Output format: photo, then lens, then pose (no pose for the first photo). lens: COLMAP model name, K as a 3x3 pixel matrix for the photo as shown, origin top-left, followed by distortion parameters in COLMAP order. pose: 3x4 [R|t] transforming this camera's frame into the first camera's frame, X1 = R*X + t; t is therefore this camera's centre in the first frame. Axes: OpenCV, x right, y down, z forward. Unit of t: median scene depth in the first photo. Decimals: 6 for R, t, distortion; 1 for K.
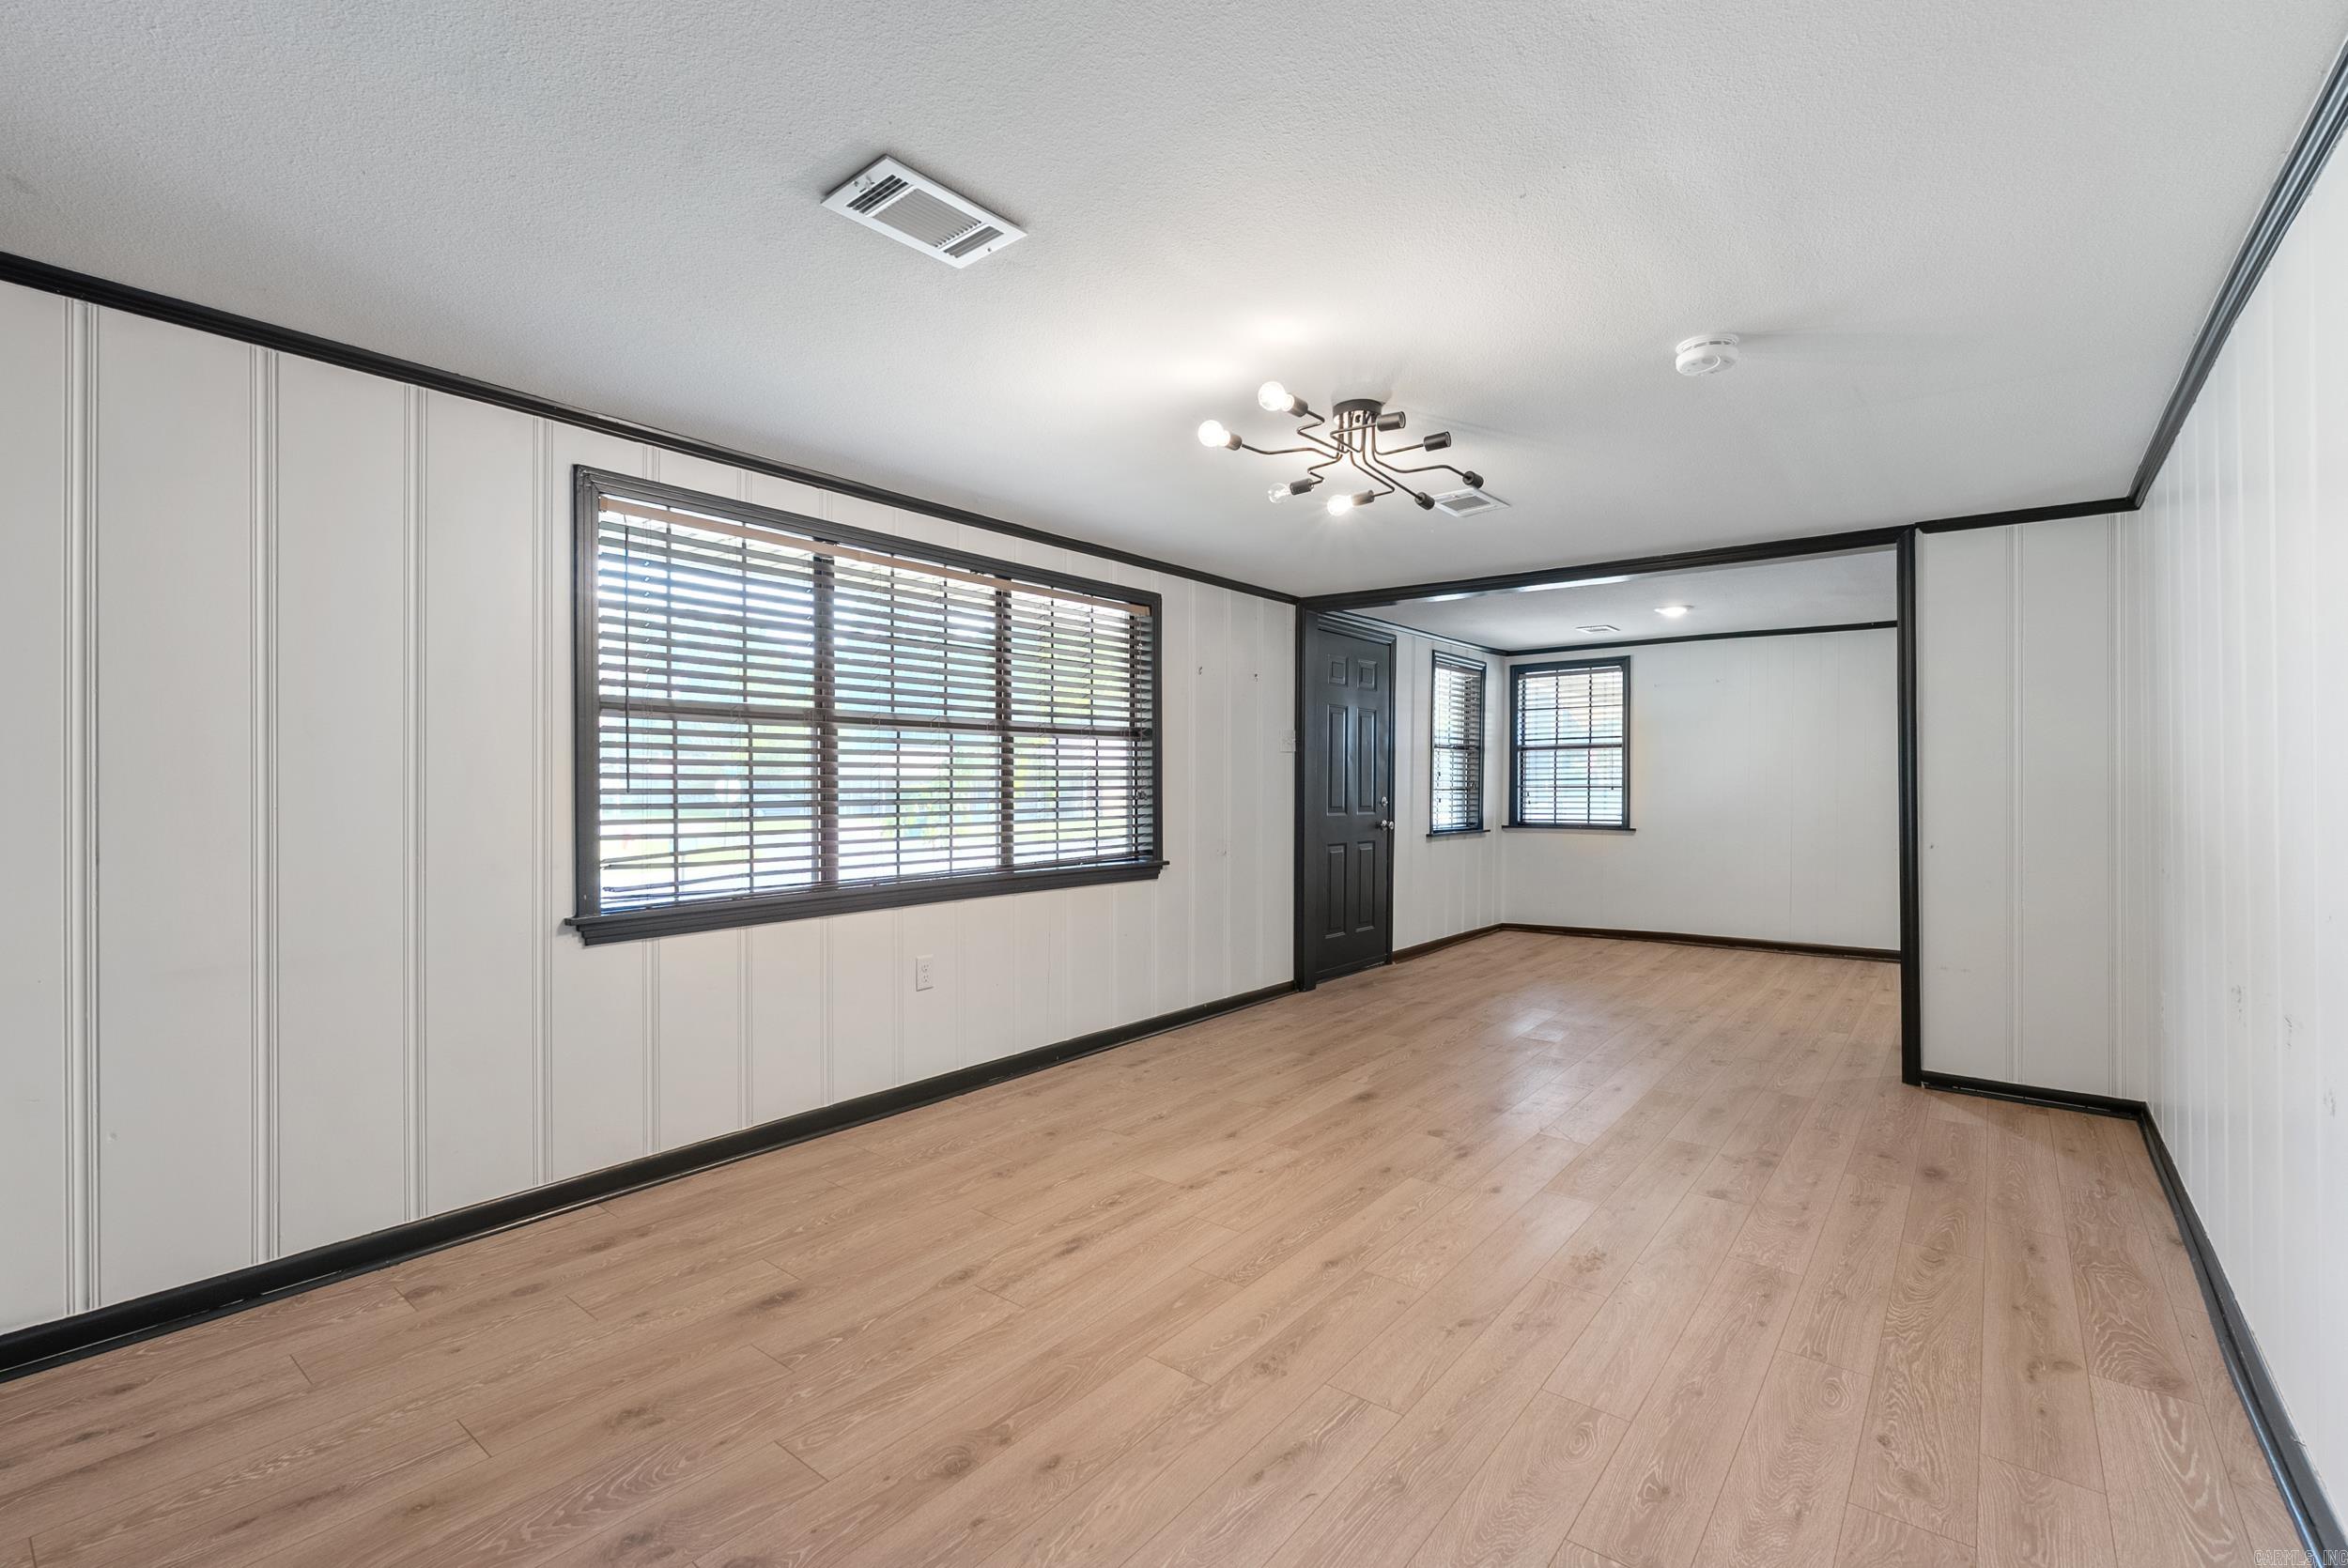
lens RADIAL K [[1036.3, 0, 1184.4], [0, 1036.3, 784.2], [0, 0, 1]] dist [-0.007137, 0.001098]
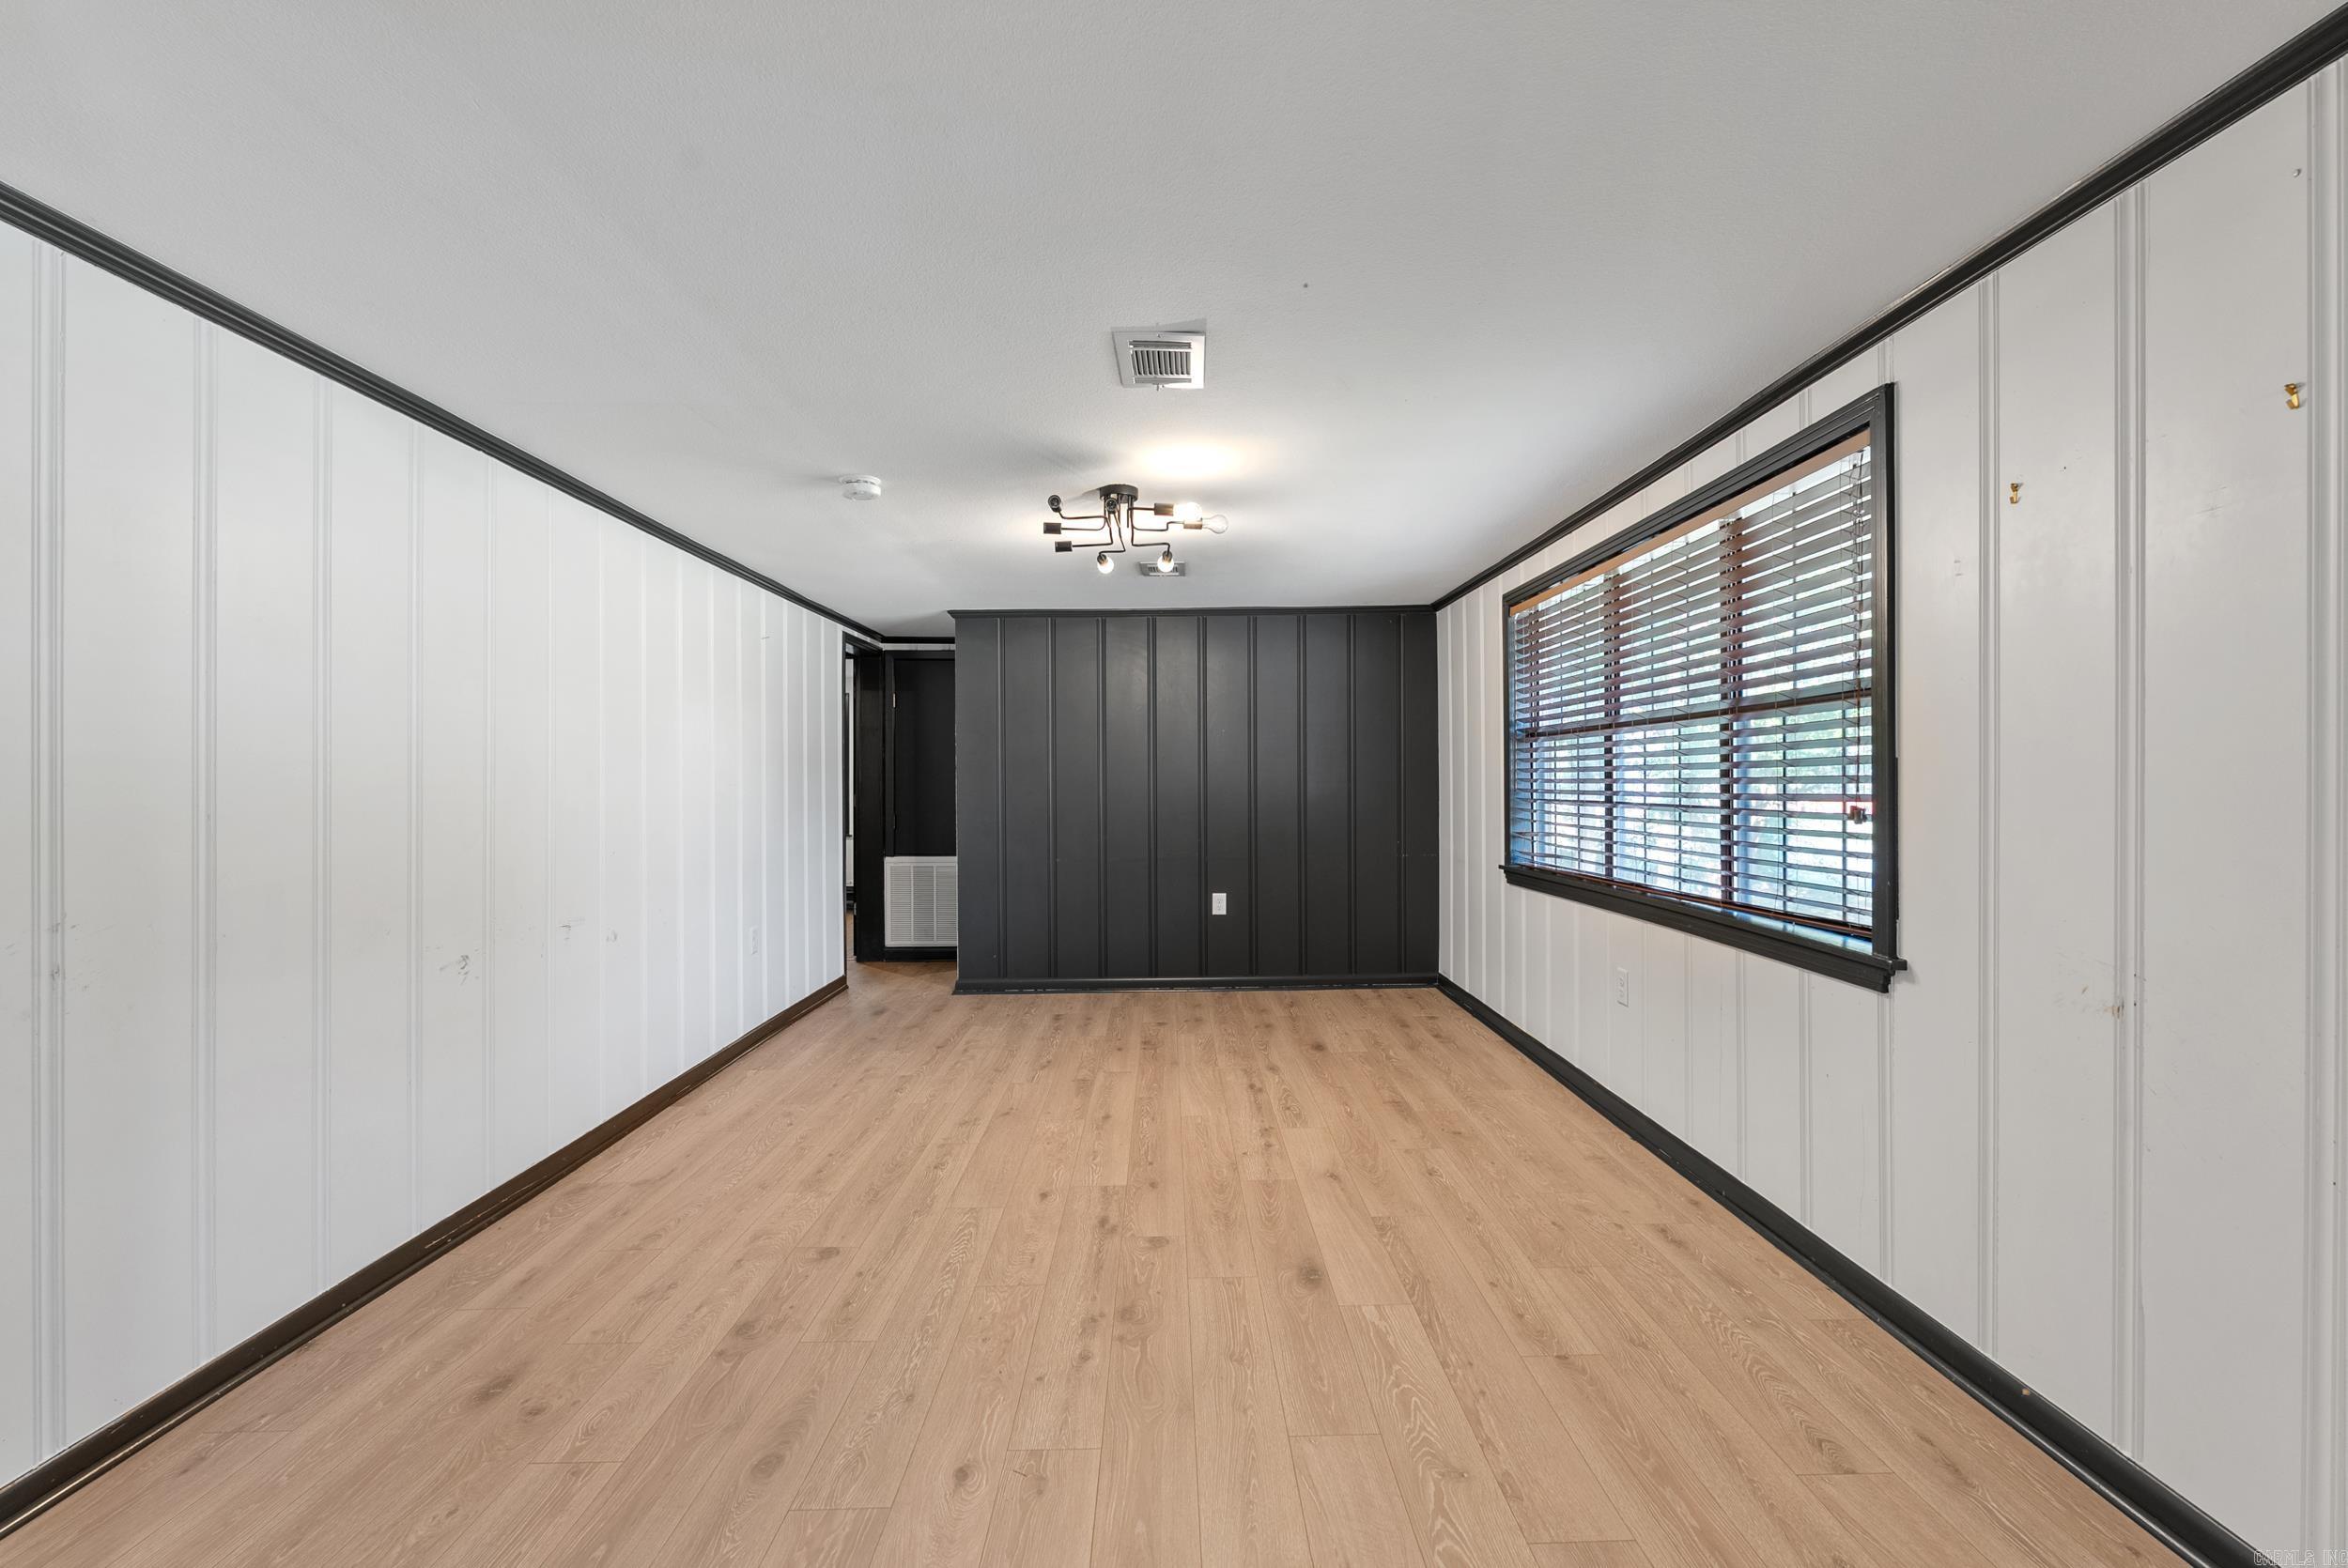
lens RADIAL K [[1036.3, 0, 1181.9], [0, 1036.3, 791.7], [0, 0, 1]] dist [-0.007137, 0.001098]
pose [[-0.777236, 0.013376, -0.629068, 0.624051], [0.007432, 0.999899, 0.012078, -0.010323], [0.629166, 0.004712, -0.777257, 1.409643]]
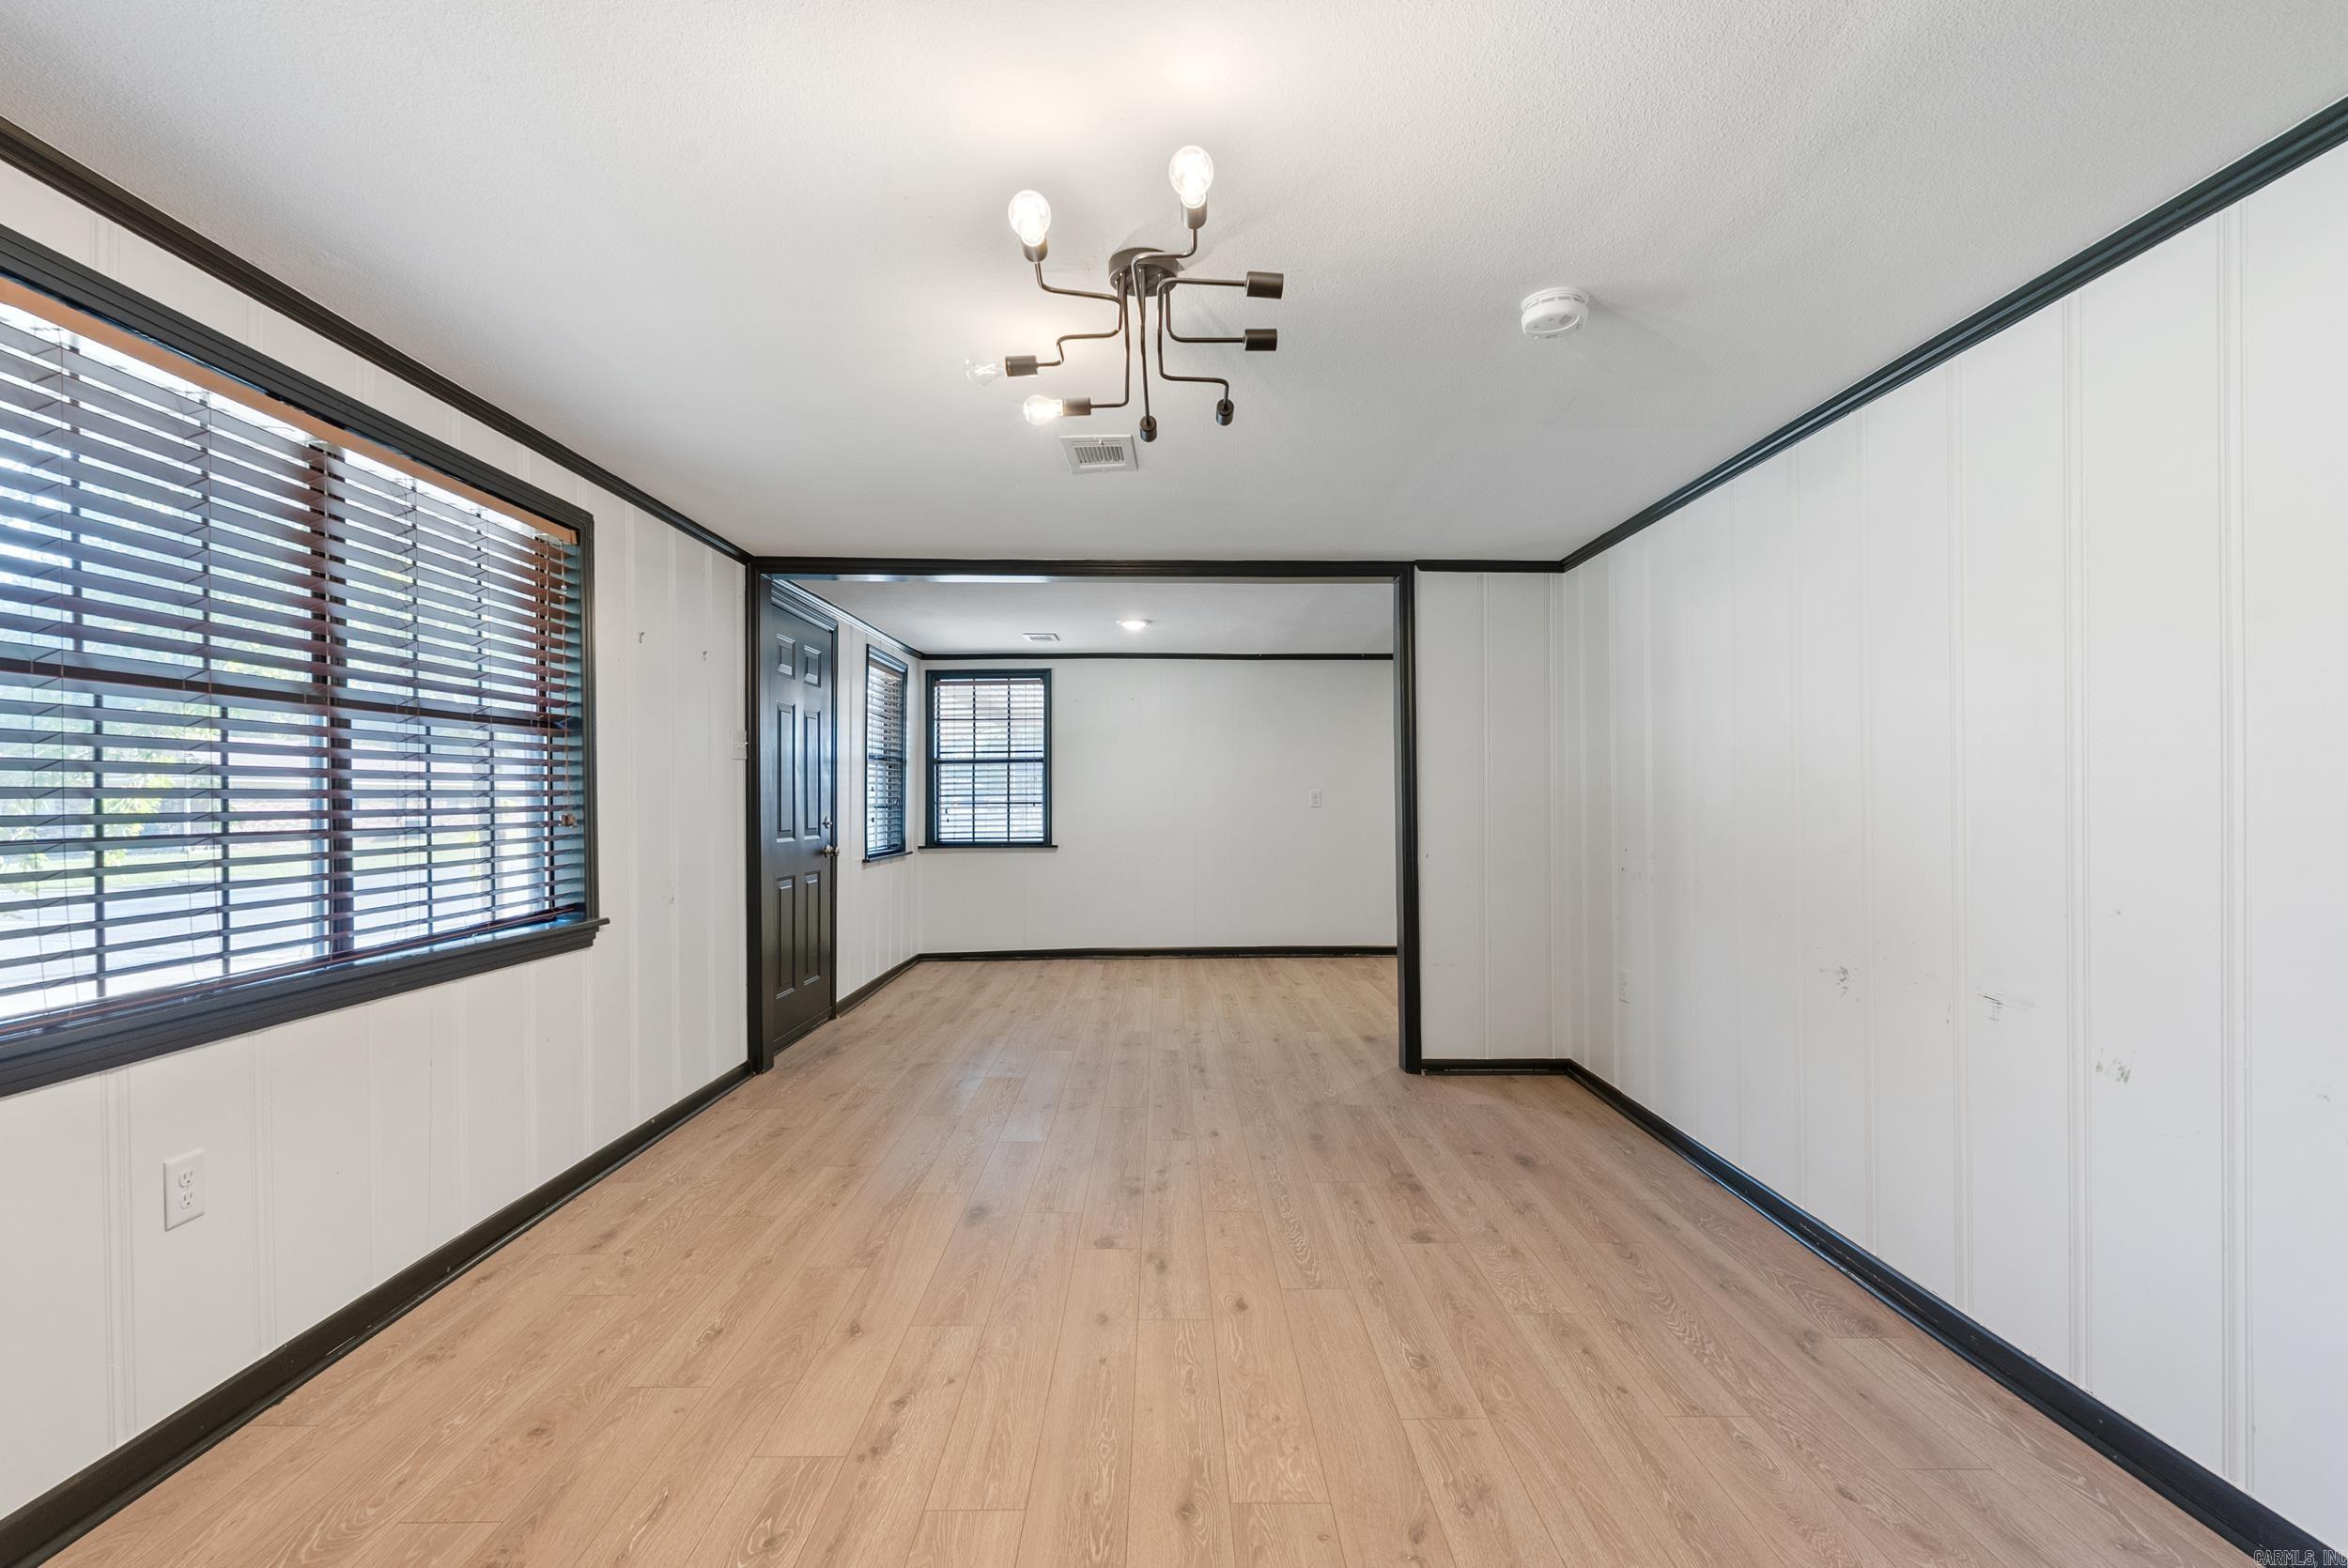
lens RADIAL K [[1036.3, 0, 1185.0], [0, 1036.3, 815.7], [0, 0, 1]] dist [-0.007137, 0.001098]
pose [[0.773746, -0.012174, 0.633379, -0.180239], [0.002409, 0.999865, 0.016275, -0.002059], [-0.633492, -0.011067, 0.773670, 0.307434]]
